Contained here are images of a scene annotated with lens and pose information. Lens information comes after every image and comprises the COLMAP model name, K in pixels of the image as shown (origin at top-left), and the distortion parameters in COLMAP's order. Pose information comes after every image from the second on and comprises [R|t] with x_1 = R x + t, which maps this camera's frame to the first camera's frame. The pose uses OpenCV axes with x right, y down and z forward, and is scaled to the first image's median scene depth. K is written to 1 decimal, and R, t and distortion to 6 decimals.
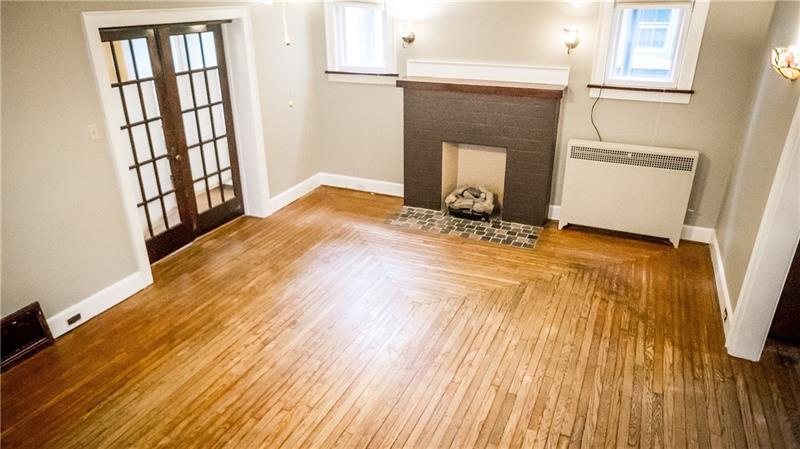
lens RADIAL K [[540.8, 0, 393.4], [0, 540.8, 226.0], [0, 0, 1]] dist [-0.061882, 0.065395]
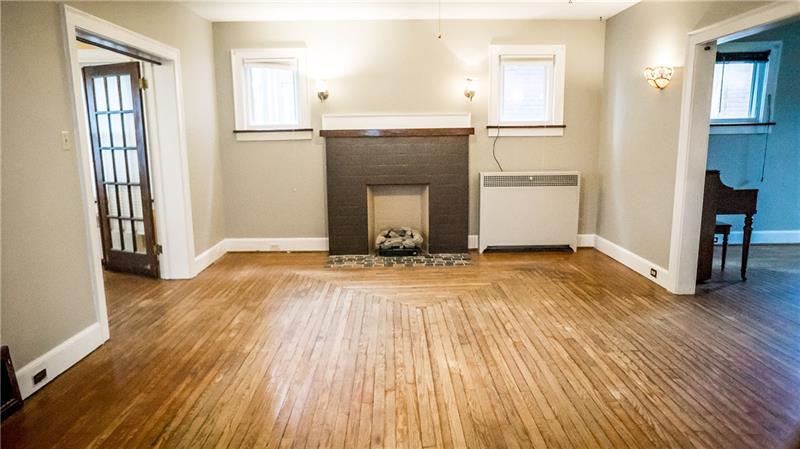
lens RADIAL K [[540.8, 0, 394.6], [0, 540.8, 223.1], [0, 0, 1]] dist [-0.061882, 0.065395]
pose [[0.904560, -0.071445, 0.420316, -0.344035], [0.173984, 0.961894, -0.210927, 0.162790], [-0.389230, 0.263924, 0.882521, 0.072438]]
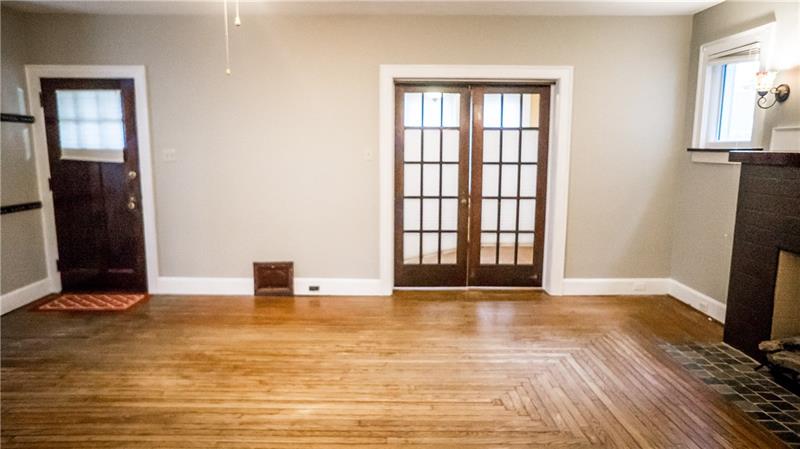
lens RADIAL K [[540.8, 0, 393.5], [0, 540.8, 234.2], [0, 0, 1]] dist [-0.061882, 0.065395]
pose [[0.423084, 0.161377, -0.891604, 0.490880], [-0.367629, 0.929952, -0.006129, -0.008777], [0.828160, 0.330372, 0.452775, 0.398182]]
